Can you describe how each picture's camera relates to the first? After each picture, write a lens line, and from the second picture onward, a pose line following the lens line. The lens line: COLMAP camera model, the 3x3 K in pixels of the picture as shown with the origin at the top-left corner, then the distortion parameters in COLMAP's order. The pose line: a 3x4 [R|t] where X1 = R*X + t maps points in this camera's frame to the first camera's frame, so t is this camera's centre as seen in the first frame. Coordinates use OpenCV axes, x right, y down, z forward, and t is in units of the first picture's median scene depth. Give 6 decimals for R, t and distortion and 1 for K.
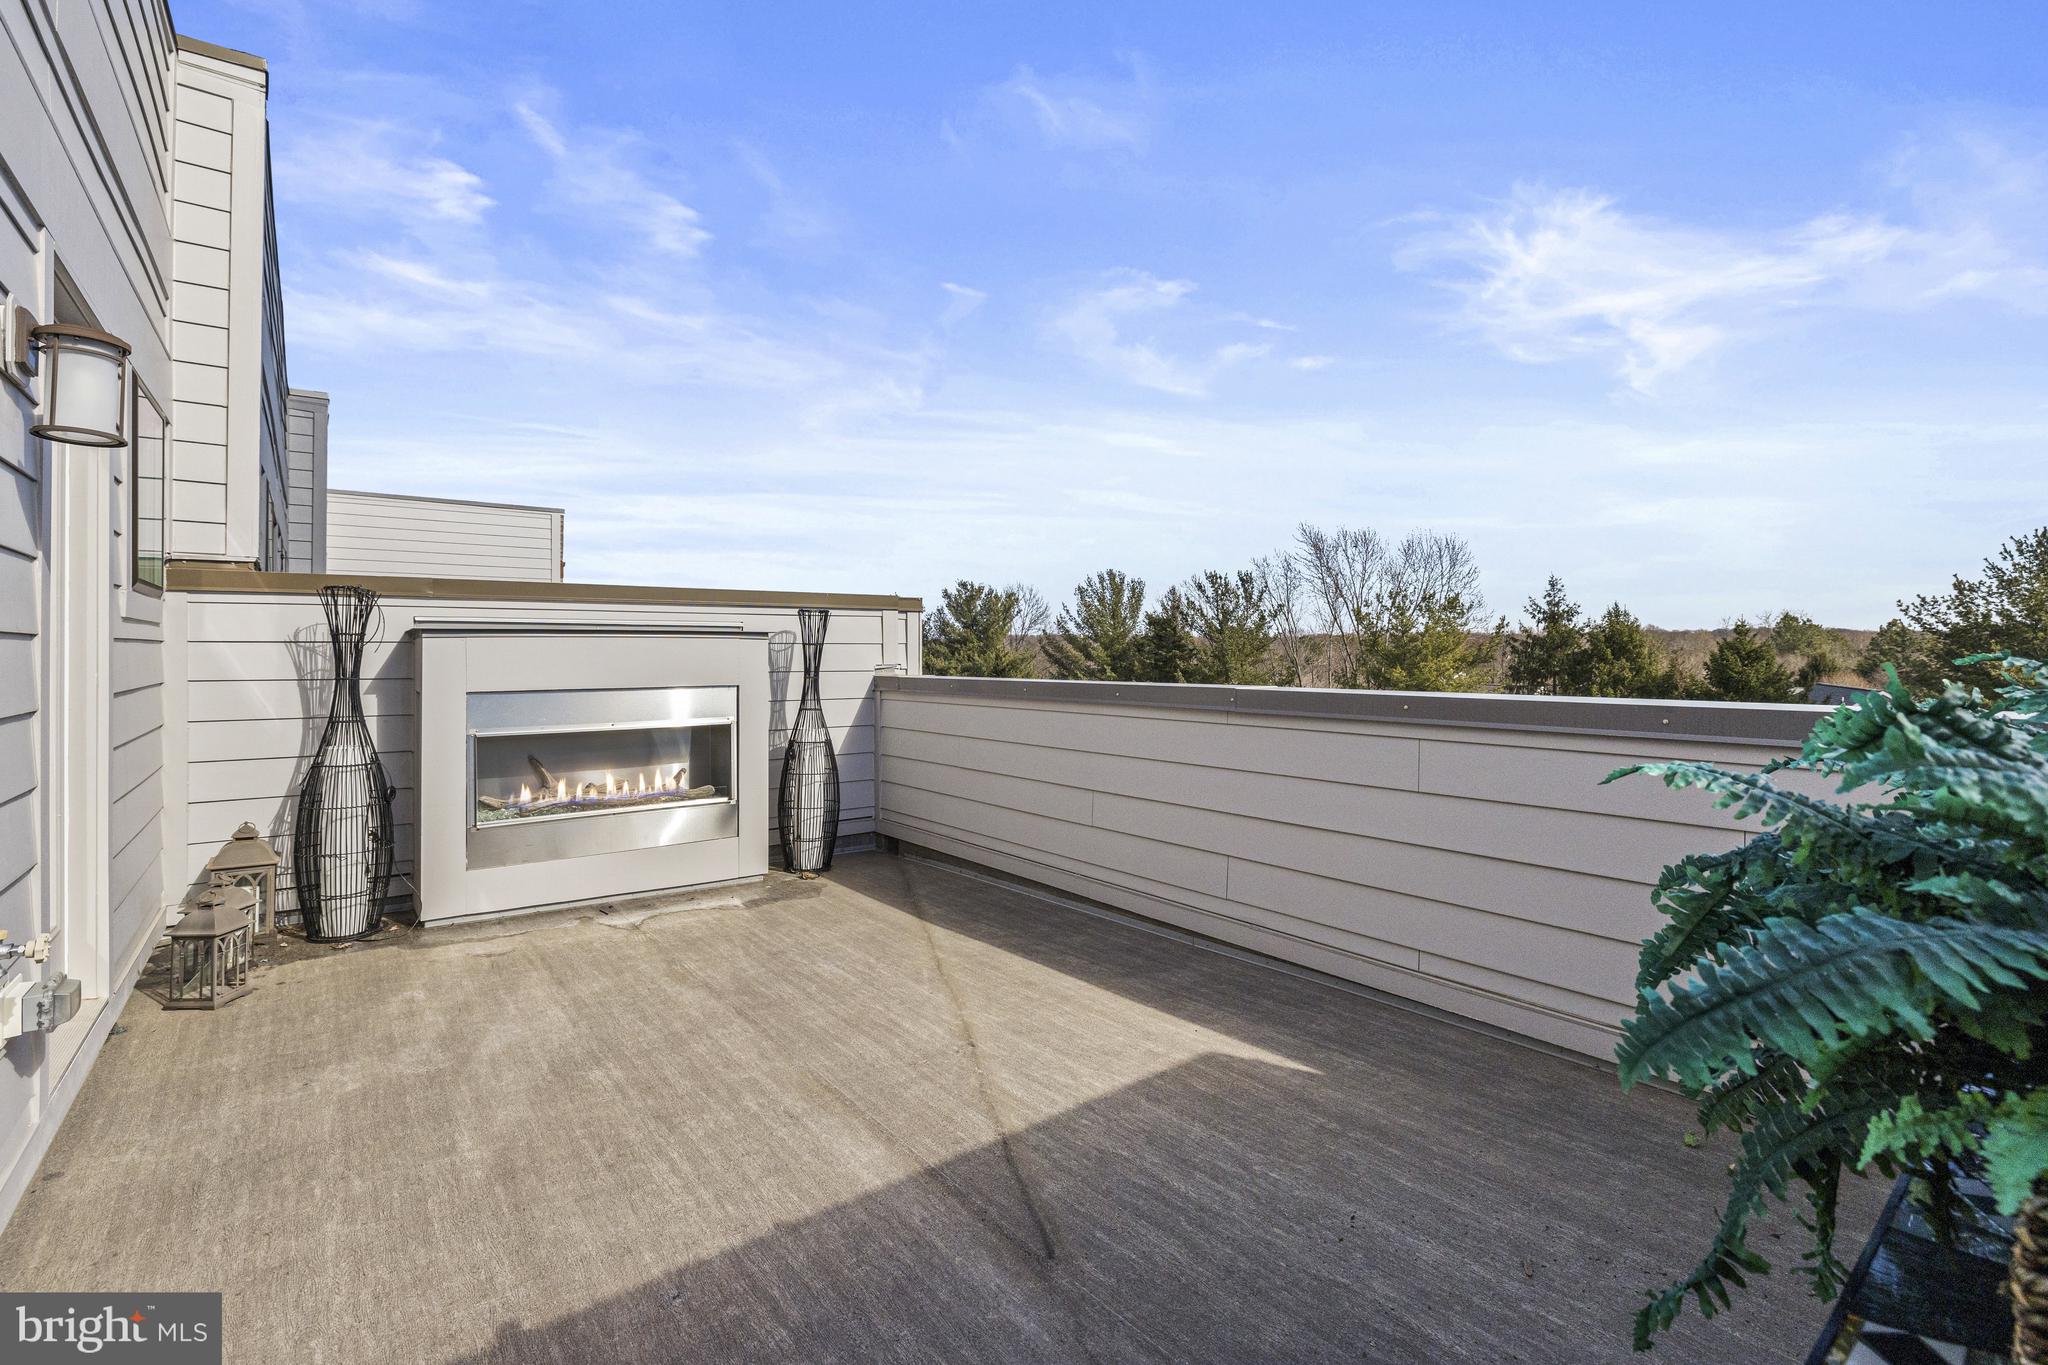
lens RADIAL K [[913.1, 0, 1025.3], [0, 913.1, 665.5], [0, 0, 1]] dist [-0.001003, 0.000115]
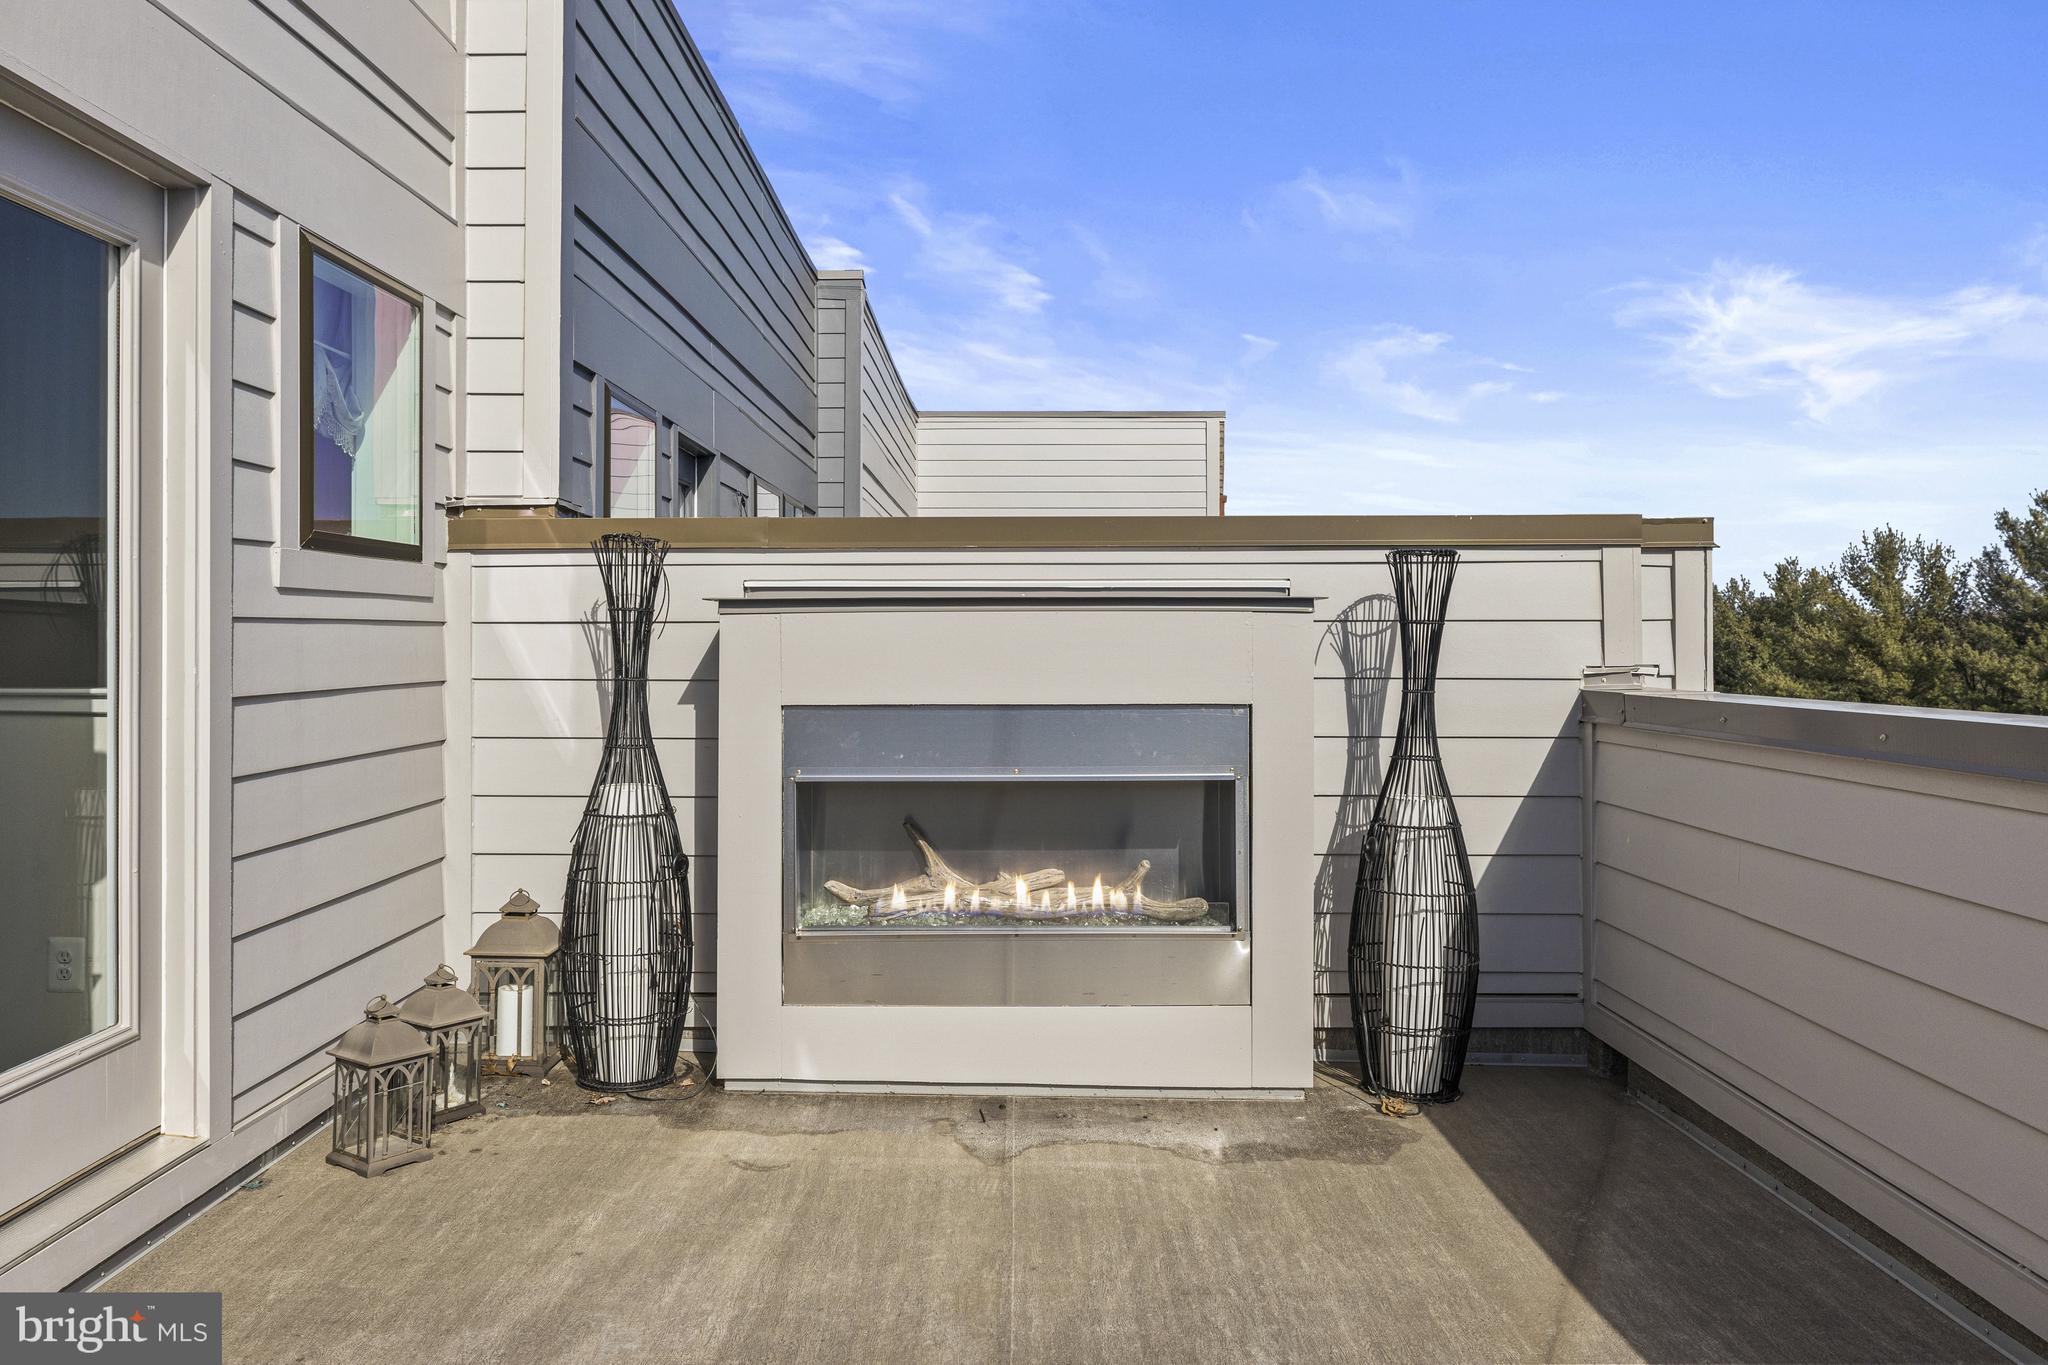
lens RADIAL K [[1527.9, 0, 1018.9], [0, 1527.9, 637.2], [0, 0, 1]] dist [0.003876, -0.002452]
pose [[0.785763, 0.000224, -0.618527, 0.103874], [-0.009684, 0.999882, -0.011939, -0.003948], [0.618452, 0.015371, 0.785673, 0.253309]]
